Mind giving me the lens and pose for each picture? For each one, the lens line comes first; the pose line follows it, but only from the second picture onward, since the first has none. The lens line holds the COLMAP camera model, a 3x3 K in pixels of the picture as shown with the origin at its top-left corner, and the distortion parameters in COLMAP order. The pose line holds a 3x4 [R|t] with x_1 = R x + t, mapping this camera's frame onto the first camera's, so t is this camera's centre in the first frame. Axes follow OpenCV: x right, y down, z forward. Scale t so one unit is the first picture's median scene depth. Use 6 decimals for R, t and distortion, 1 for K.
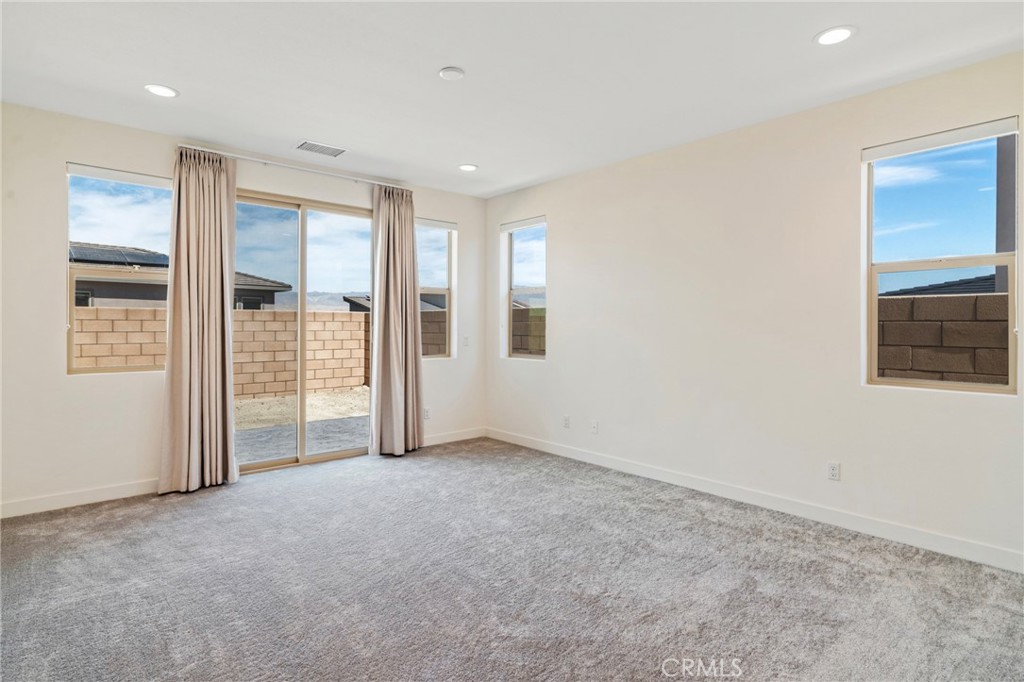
lens RADIAL K [[526.9, 0, 516.2], [0, 526.9, 327.0], [0, 0, 1]] dist [-0.004006, 0.003265]
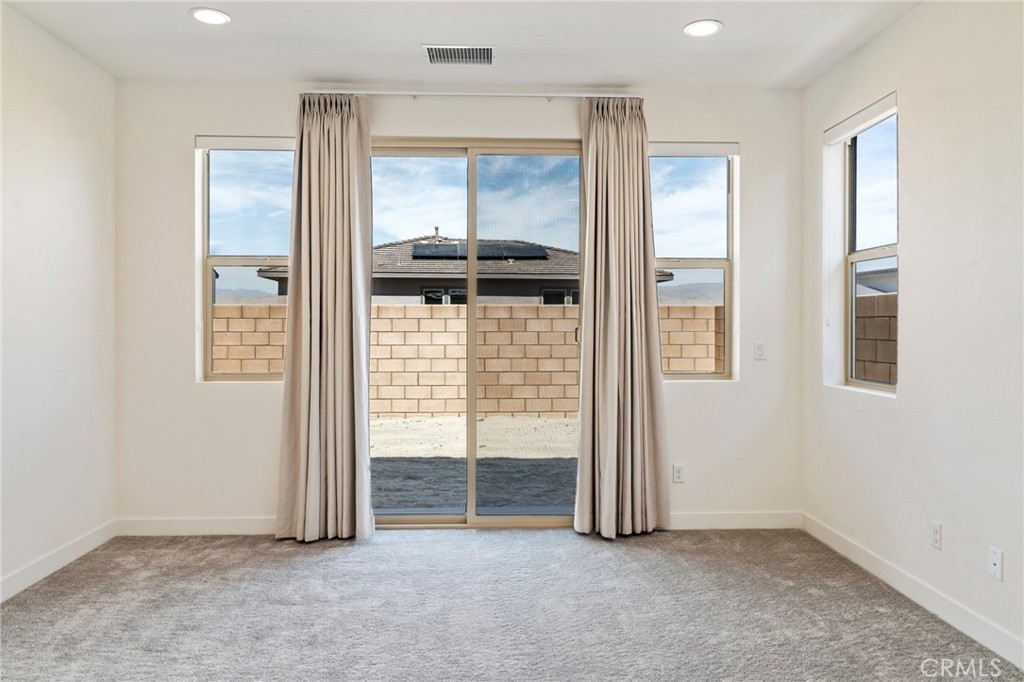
lens RADIAL K [[696.3, 0, 510.6], [0, 696.3, 320.8], [0, 0, 1]] dist [0.001044, 0.008745]
pose [[0.778378, -0.005045, -0.627775, 0.231949], [-0.000376, 0.999964, -0.008503, 0.001181], [0.627795, 0.006855, 0.778348, 0.376273]]
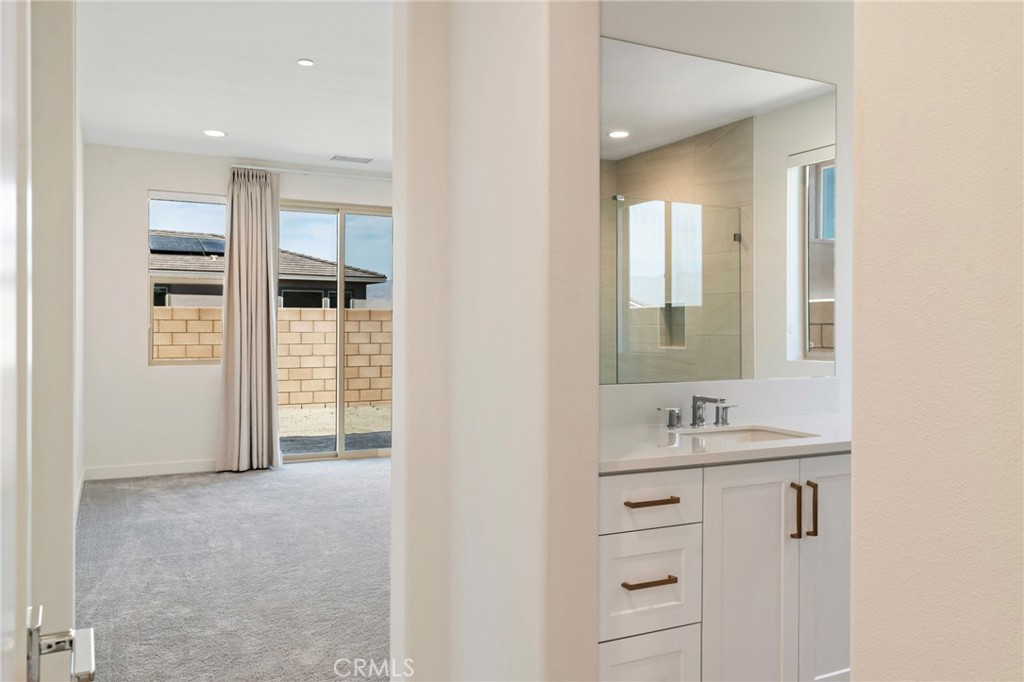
lens RADIAL K [[758.1, 0, 514.4], [0, 758.1, 329.8], [0, 0, 1]] dist [0.015030, 0.000495]
pose [[0.968197, 0.001535, -0.250184, 0.342167], [-0.001217, 0.999998, 0.001427, 0.004092], [0.250186, -0.001078, 0.968197, -0.414146]]
